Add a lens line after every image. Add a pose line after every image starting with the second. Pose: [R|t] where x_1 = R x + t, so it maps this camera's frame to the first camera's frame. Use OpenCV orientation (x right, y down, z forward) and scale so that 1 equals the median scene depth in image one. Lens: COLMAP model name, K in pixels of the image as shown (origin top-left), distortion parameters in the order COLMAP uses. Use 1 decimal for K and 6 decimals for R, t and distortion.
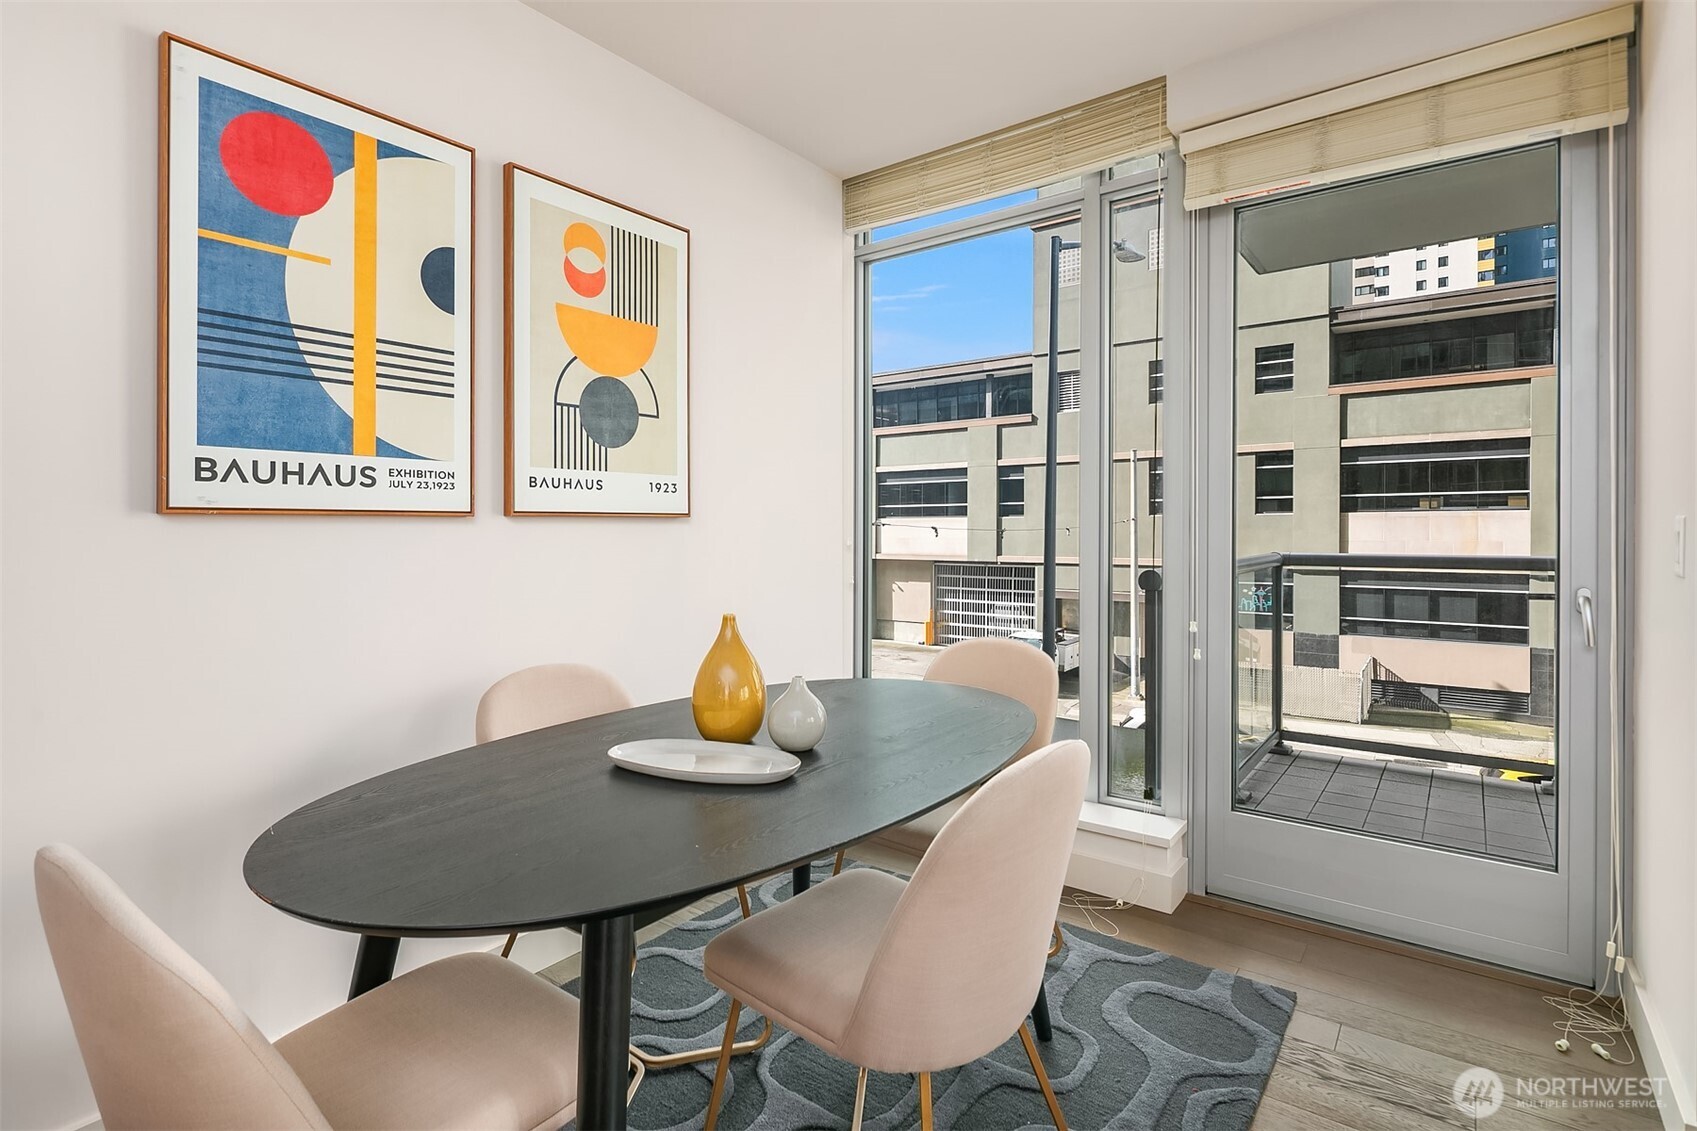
lens RADIAL K [[817.9, 0, 858.3], [0, 817.9, 532.0], [0, 0, 1]] dist [0.005619, -0.001329]
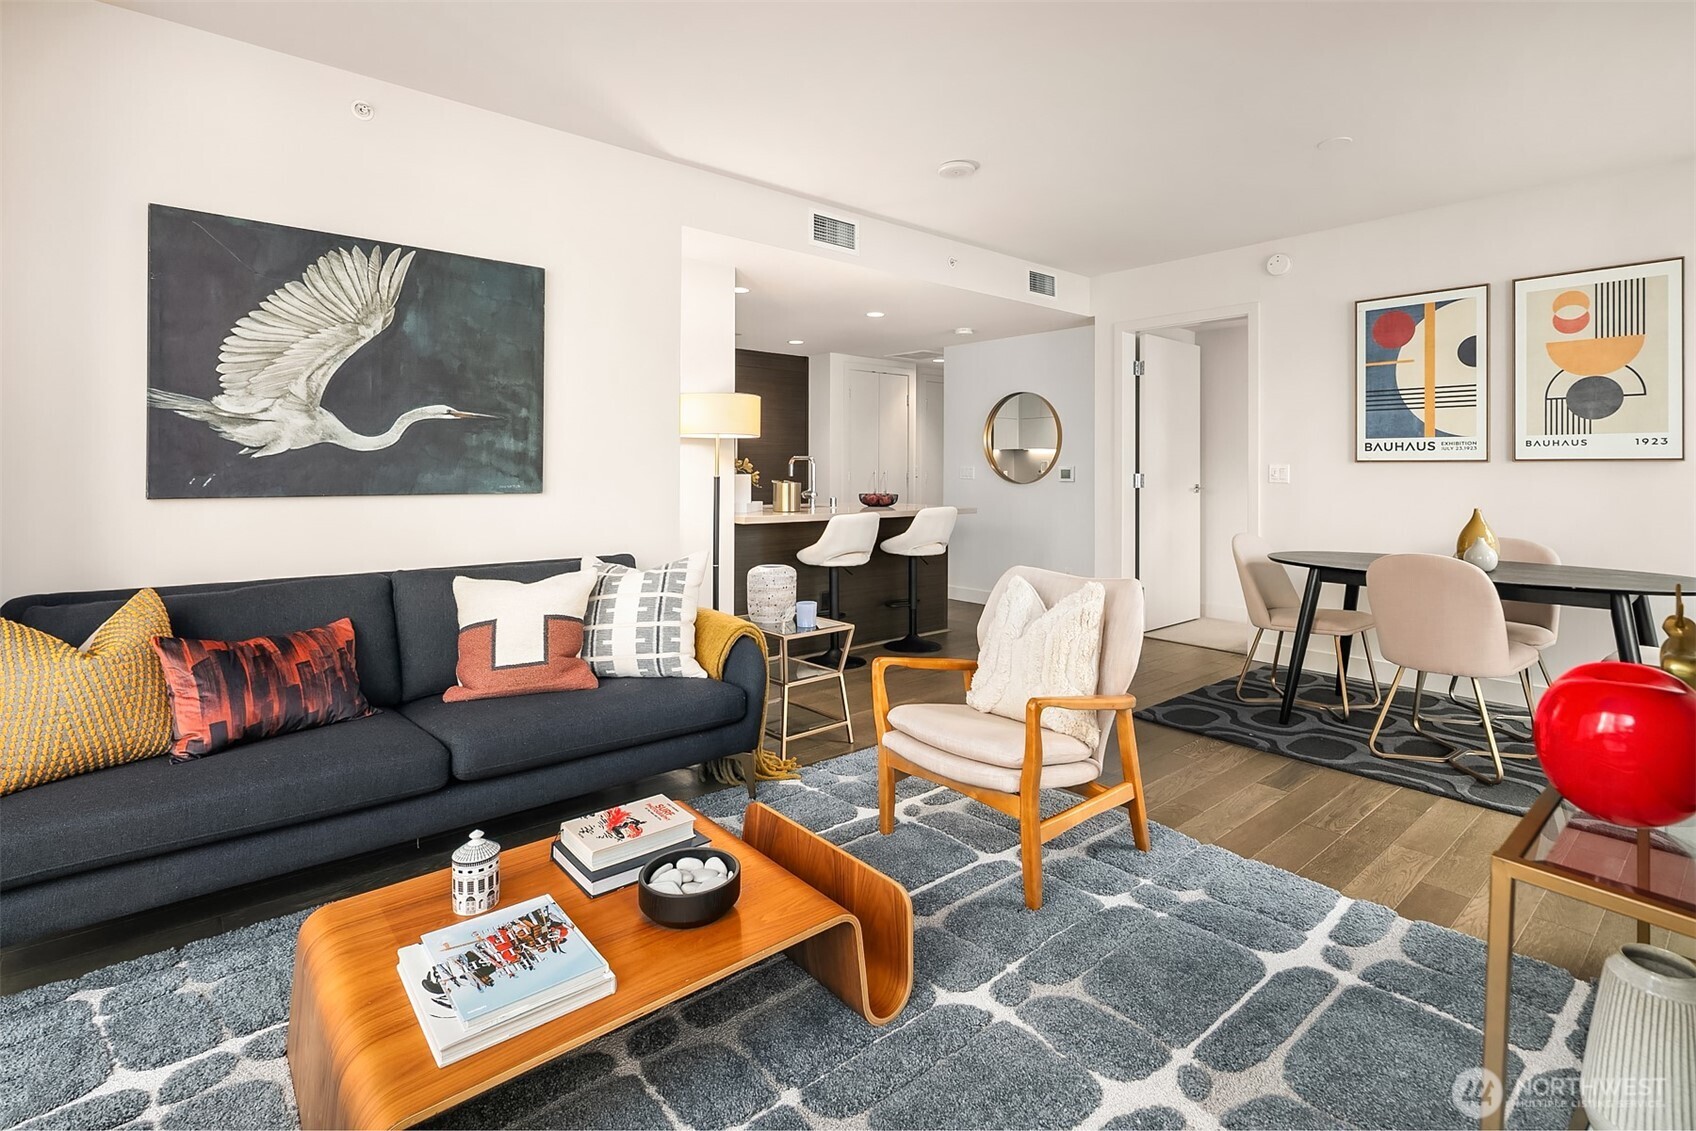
lens RADIAL K [[817.4, 0, 846.2], [0, 817.4, 464.2], [0, 0, 1]] dist [0.005619, -0.001329]
pose [[-0.215237, -0.001616, -0.976560, 1.996829], [-0.007064, 0.999975, -0.000097, -0.003004], [0.976536, 0.006878, -0.215243, -0.132901]]
